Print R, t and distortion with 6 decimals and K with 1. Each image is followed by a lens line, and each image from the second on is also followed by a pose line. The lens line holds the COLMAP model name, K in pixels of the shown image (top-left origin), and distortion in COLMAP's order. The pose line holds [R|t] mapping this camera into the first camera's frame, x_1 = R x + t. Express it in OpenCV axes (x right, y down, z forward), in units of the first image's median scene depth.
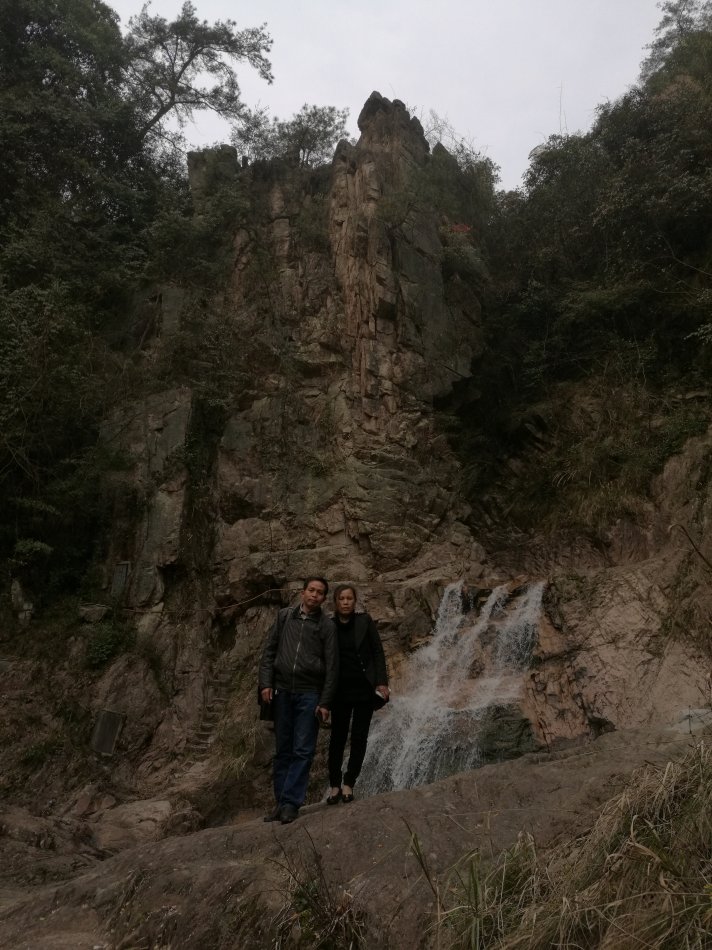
lens RADIAL K [[738.1, 0, 353.7], [0, 738.1, 482.6], [0, 0, 1]] dist [0.006597, 0.001941]
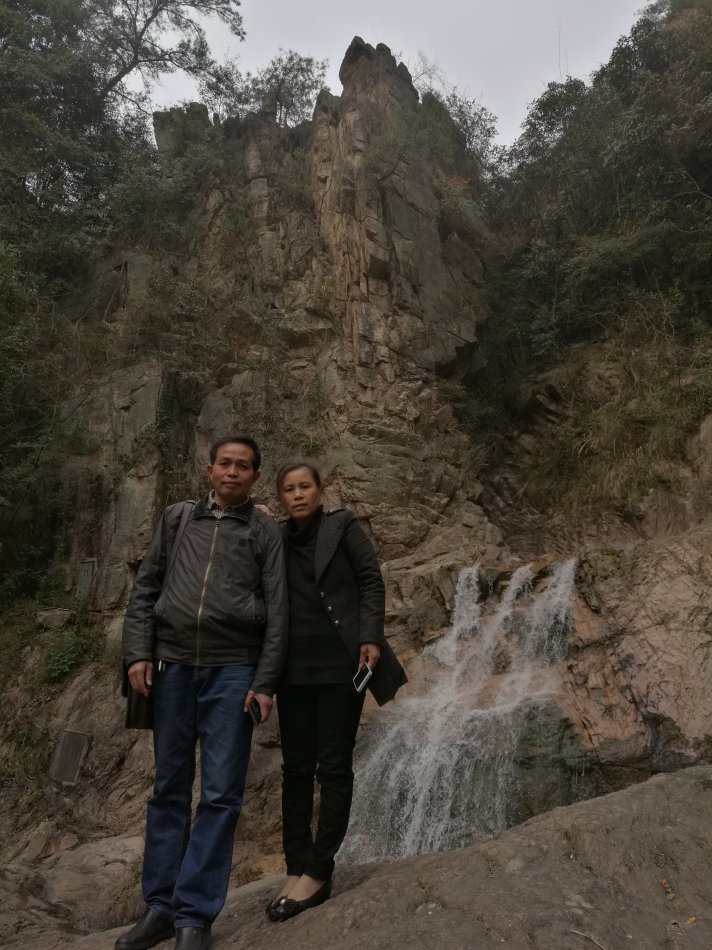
lens RADIAL K [[738.1, 0, 362.1], [0, 738.1, 488.4], [0, 0, 1]] dist [0.006597, 0.001941]
pose [[0.999099, -0.040627, 0.012276, 0.002314], [0.040684, 0.999162, -0.004470, 0.038484], [-0.012084, 0.004966, 0.999915, 0.118299]]
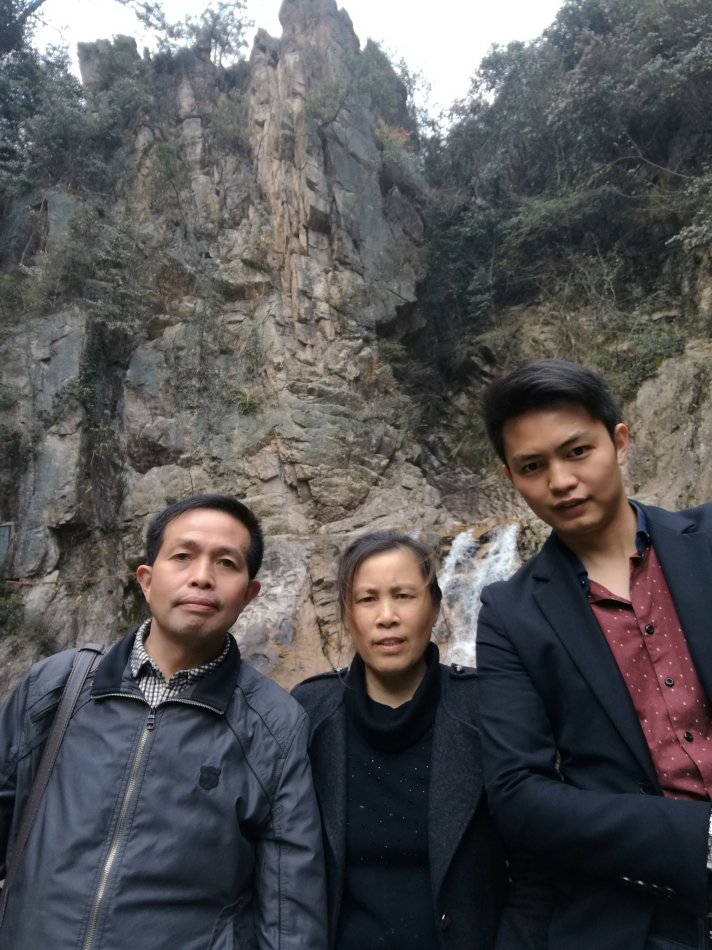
lens RADIAL K [[695.0, 0, 361.6], [0, 695.0, 476.6], [0, 0, 1]] dist [0.051193, -0.077703]
pose [[0.993333, -0.033081, 0.110430, -0.007197], [0.027593, 0.998324, 0.050864, 0.026897], [-0.111928, -0.047477, 0.992582, 0.186878]]
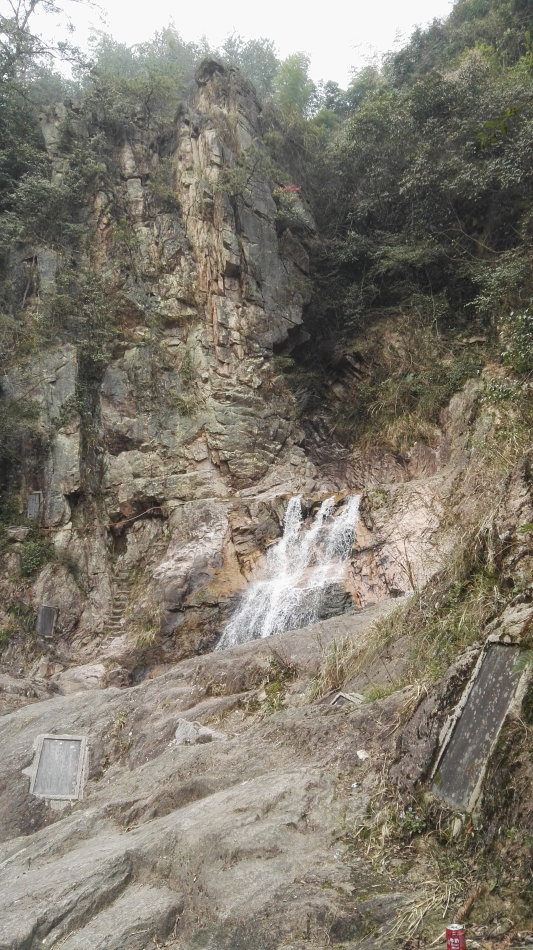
lens RADIAL K [[746.1, 0, 269.4], [0, 746.1, 490.7], [0, 0, 1]] dist [0.066681, -0.129405]
pose [[0.991497, -0.046191, 0.121656, -0.067072], [0.024470, 0.984384, 0.174327, -0.101694], [-0.127808, -0.169868, 0.977144, -0.284285]]
